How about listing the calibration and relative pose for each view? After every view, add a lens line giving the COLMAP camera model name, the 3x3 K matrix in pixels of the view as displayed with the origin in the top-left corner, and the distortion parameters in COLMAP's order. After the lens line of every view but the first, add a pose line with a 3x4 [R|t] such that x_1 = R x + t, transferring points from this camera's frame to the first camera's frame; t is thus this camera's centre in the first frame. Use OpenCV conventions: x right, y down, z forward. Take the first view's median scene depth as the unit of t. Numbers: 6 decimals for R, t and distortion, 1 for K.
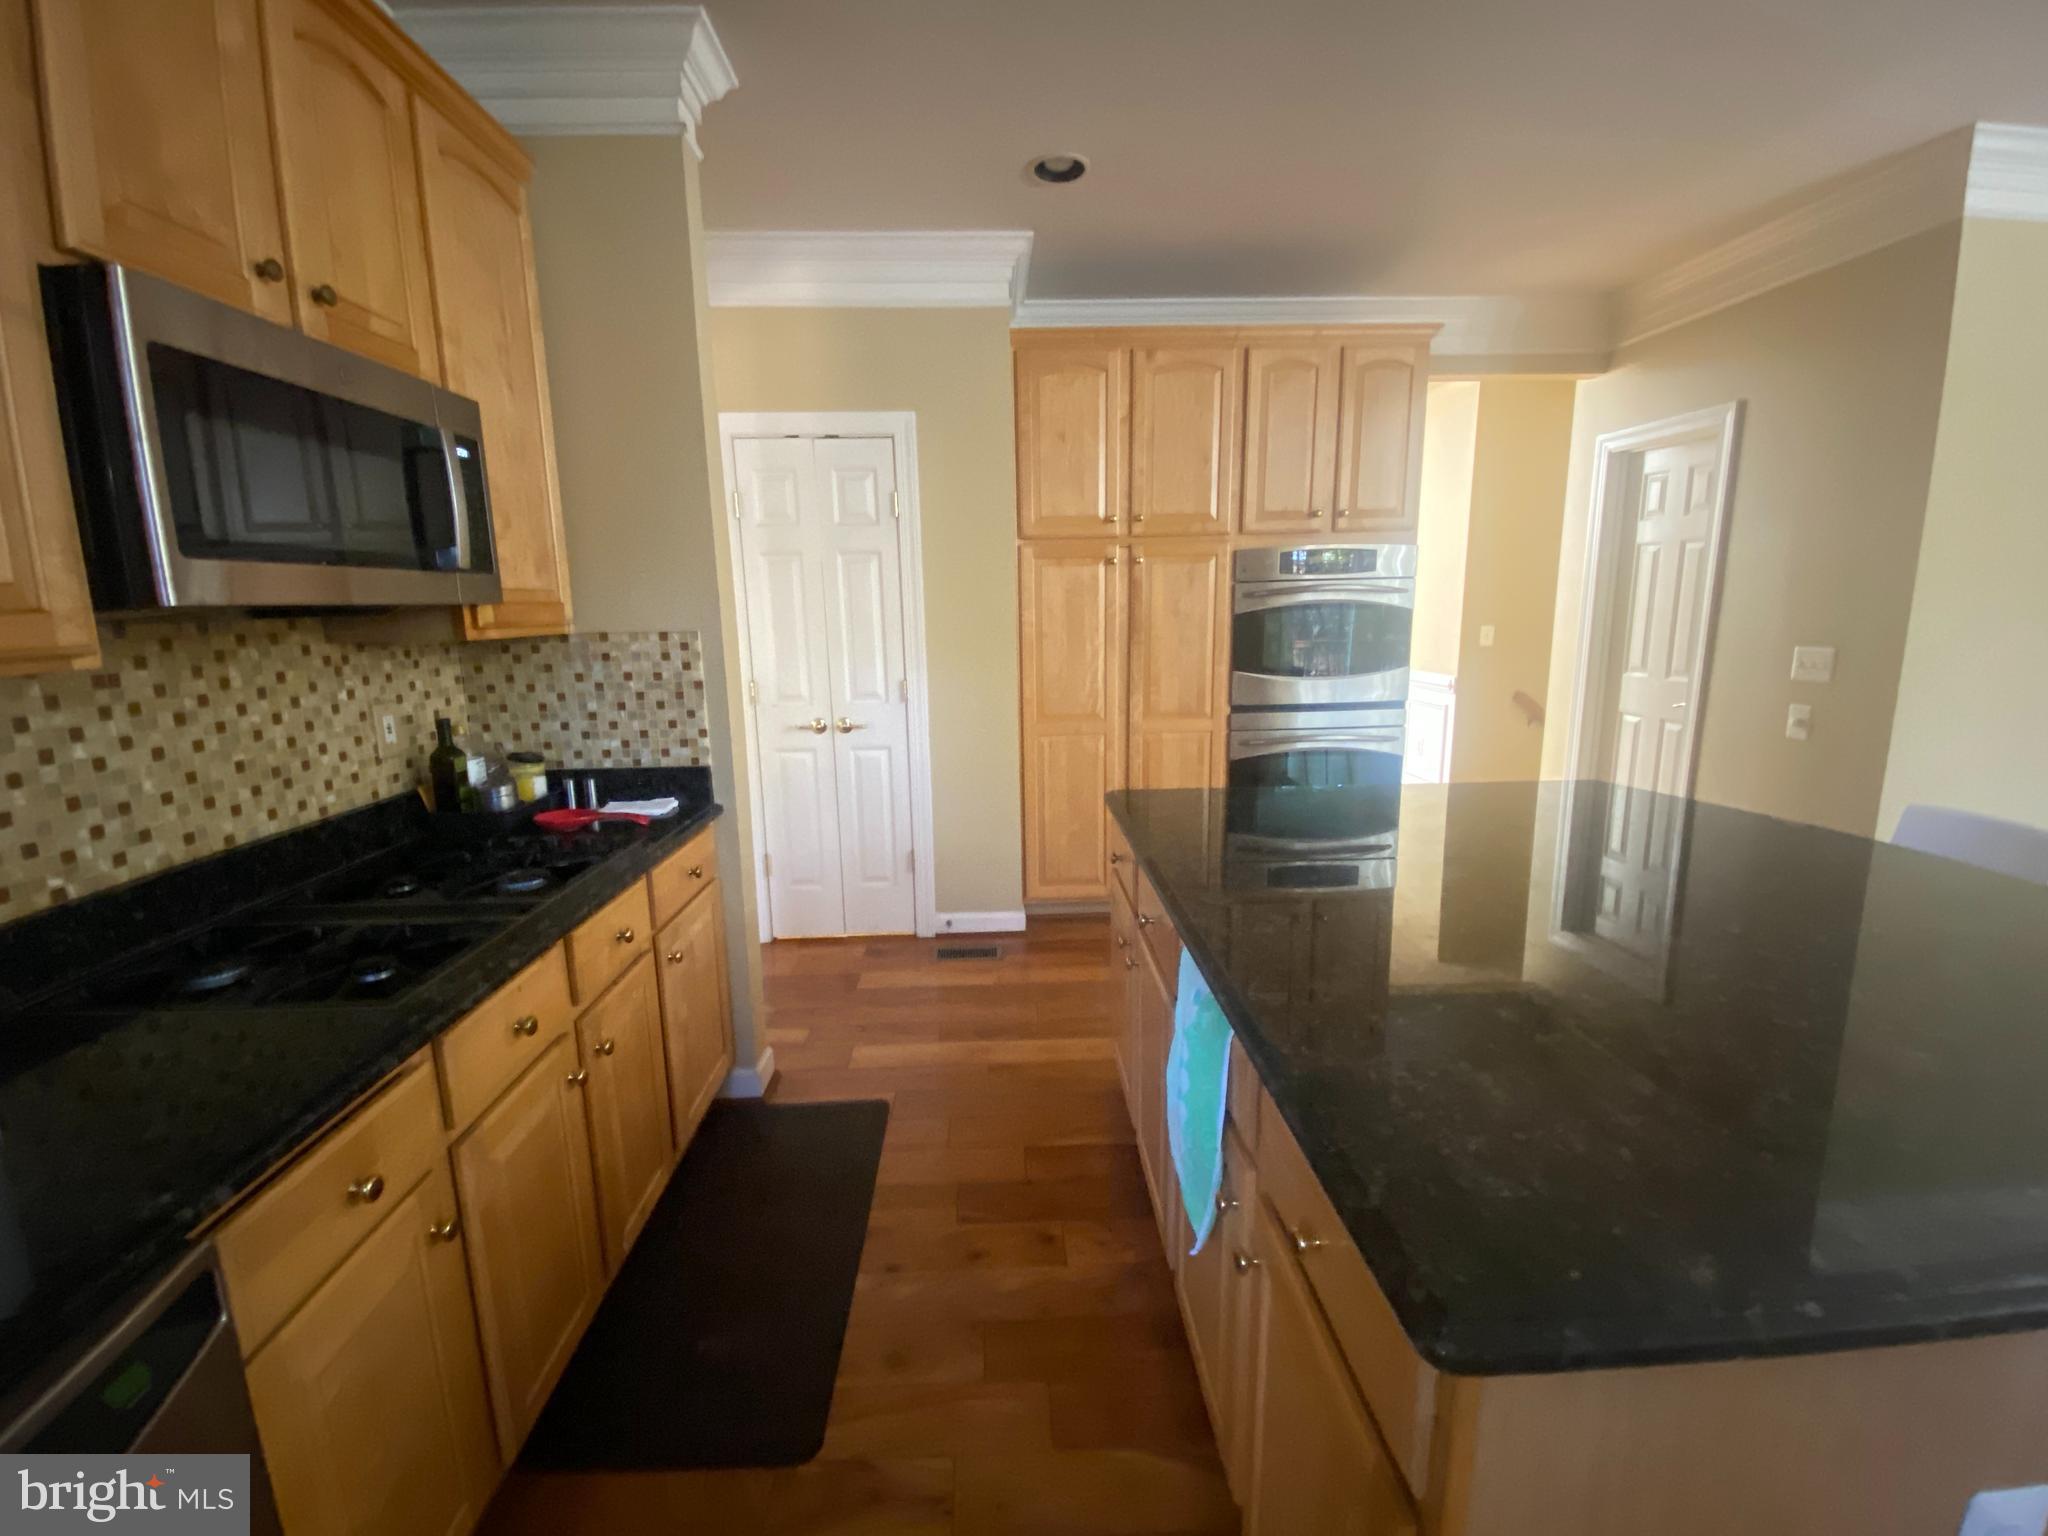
lens RADIAL K [[872.2, 0, 1024.0], [0, 872.2, 768.0], [0, 0, 1]] dist [-0.000972, -0.000277]
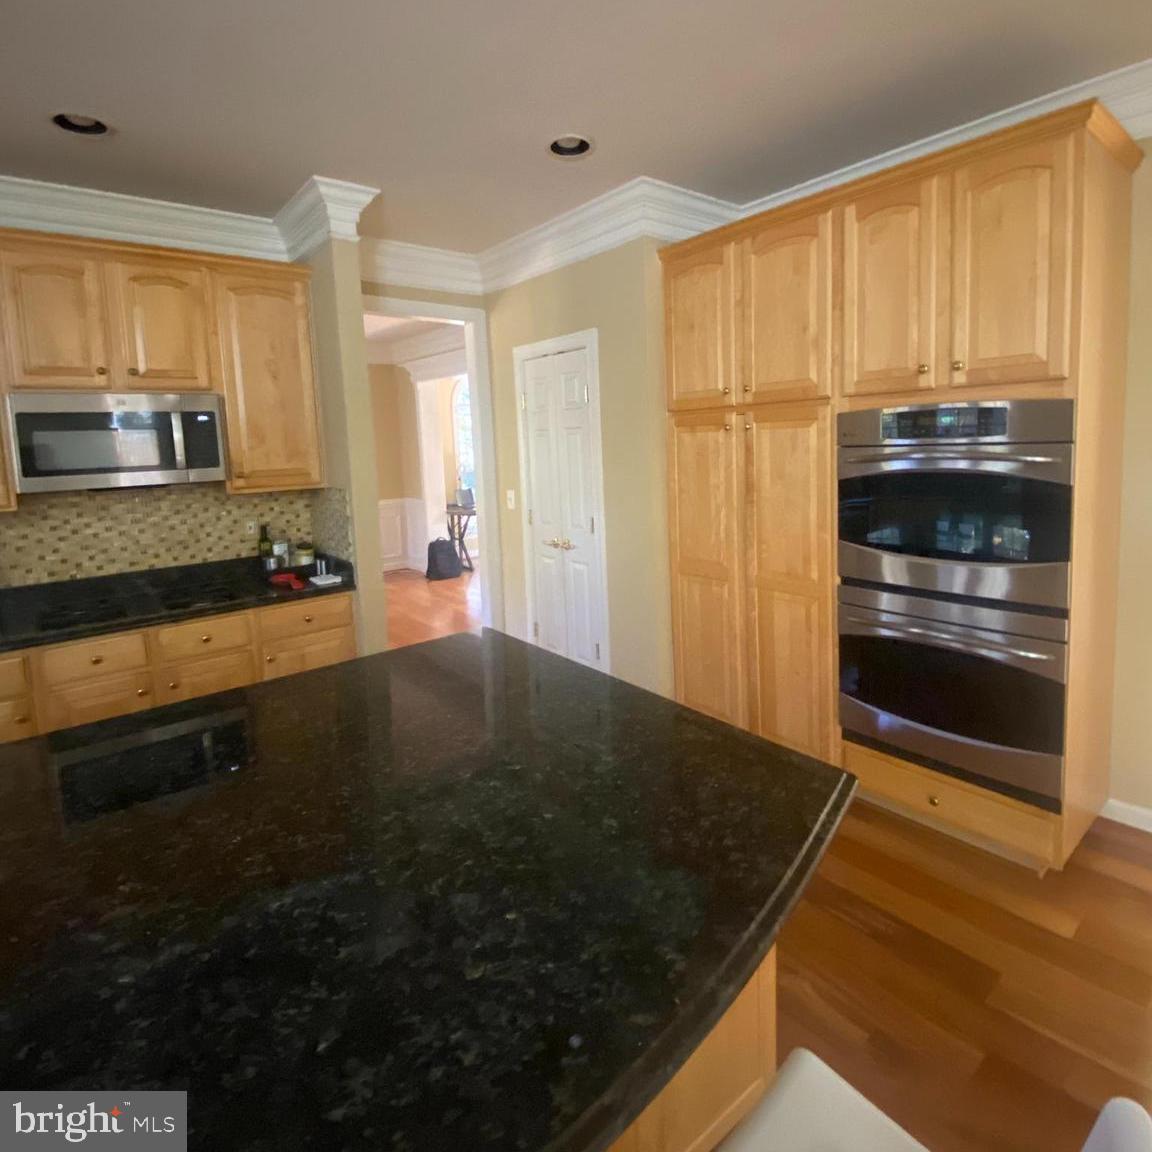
lens RADIAL K [[650.7, 0, 596.8], [0, 650.7, 504.7], [0, 0, 1]] dist [0.041810, -0.045917]
pose [[0.597781, 0.072840, -0.798344, 1.207218], [-0.120639, 0.992696, 0.000241, -0.217454], [0.792531, 0.096167, 0.602202, 0.677302]]
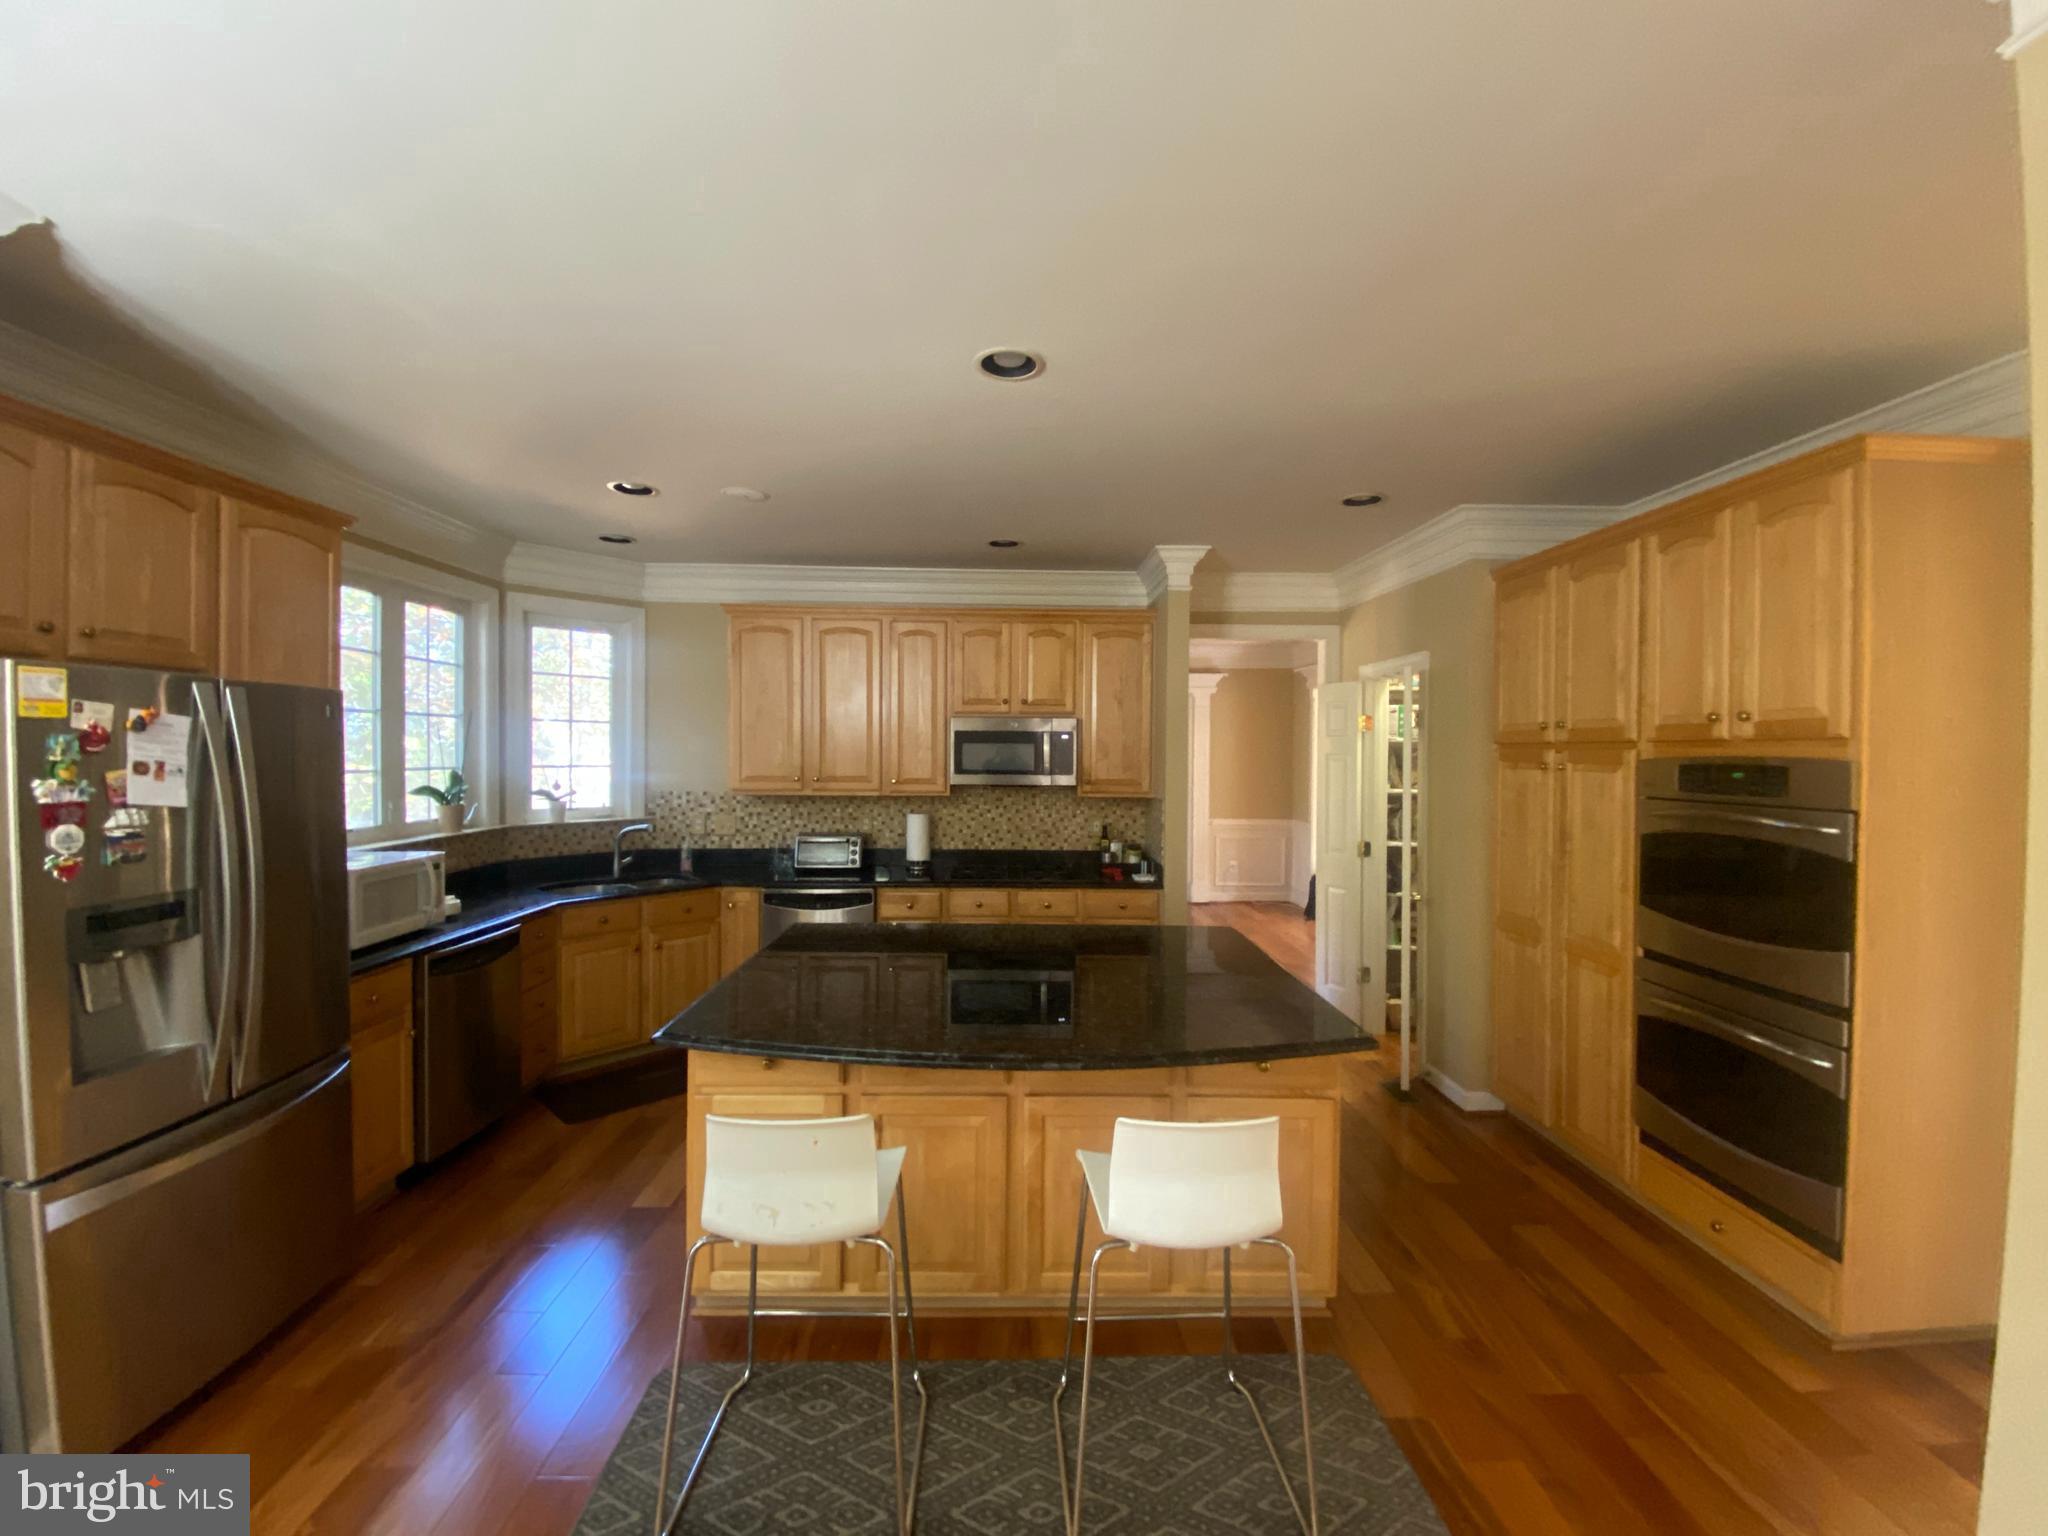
lens RADIAL K [[872.2, 0, 1024.0], [0, 872.2, 768.0], [0, 0, 1]] dist [-0.000972, -0.000277]
pose [[-0.026444, 0.034783, -0.999045, 2.032422], [-0.196922, 0.979630, 0.039319, -0.290113], [0.980062, 0.197774, -0.019056, 0.796319]]
